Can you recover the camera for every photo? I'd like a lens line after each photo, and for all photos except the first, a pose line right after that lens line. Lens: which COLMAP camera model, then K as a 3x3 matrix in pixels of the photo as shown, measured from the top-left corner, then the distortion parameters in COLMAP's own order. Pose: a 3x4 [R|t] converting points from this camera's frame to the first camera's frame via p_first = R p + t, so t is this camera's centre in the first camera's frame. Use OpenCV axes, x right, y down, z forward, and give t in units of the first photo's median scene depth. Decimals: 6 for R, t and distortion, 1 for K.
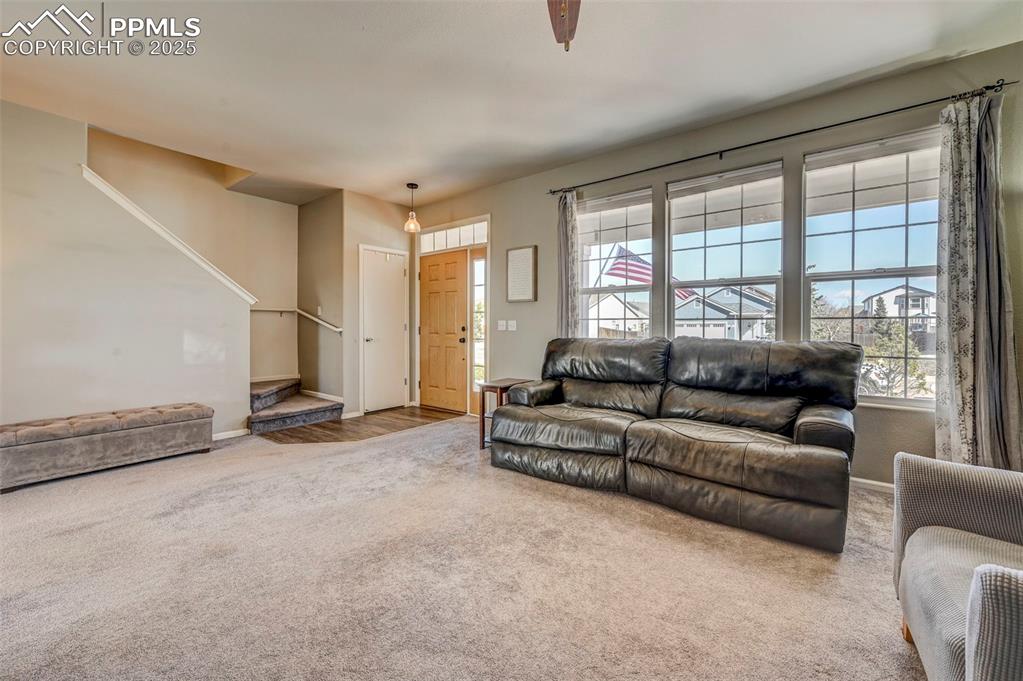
lens RADIAL K [[406.2, 0, 515.7], [0, 406.2, 331.0], [0, 0, 1]] dist [-0.002632, -0.000548]
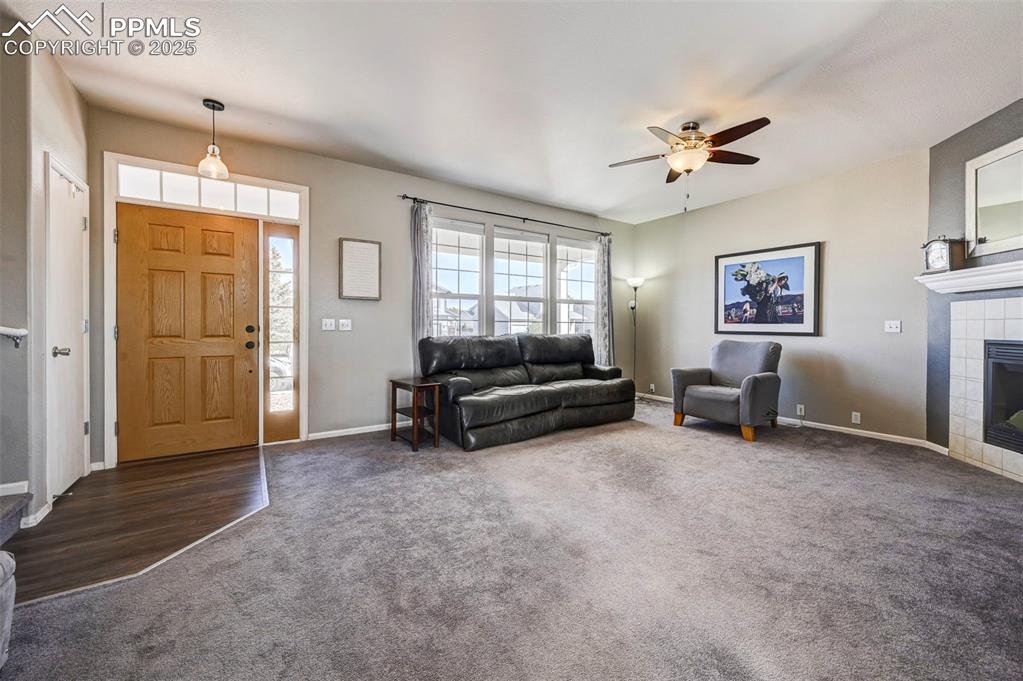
lens RADIAL K [[408.5, 0, 531.1], [0, 408.5, 329.0], [0, 0, 1]] dist [-0.013171, 0.001792]
pose [[0.303737, -0.003001, 0.952751, -0.709814], [0.009099, 0.999959, 0.000249, -0.000934], [-0.952712, 0.008594, 0.303752, 0.332479]]
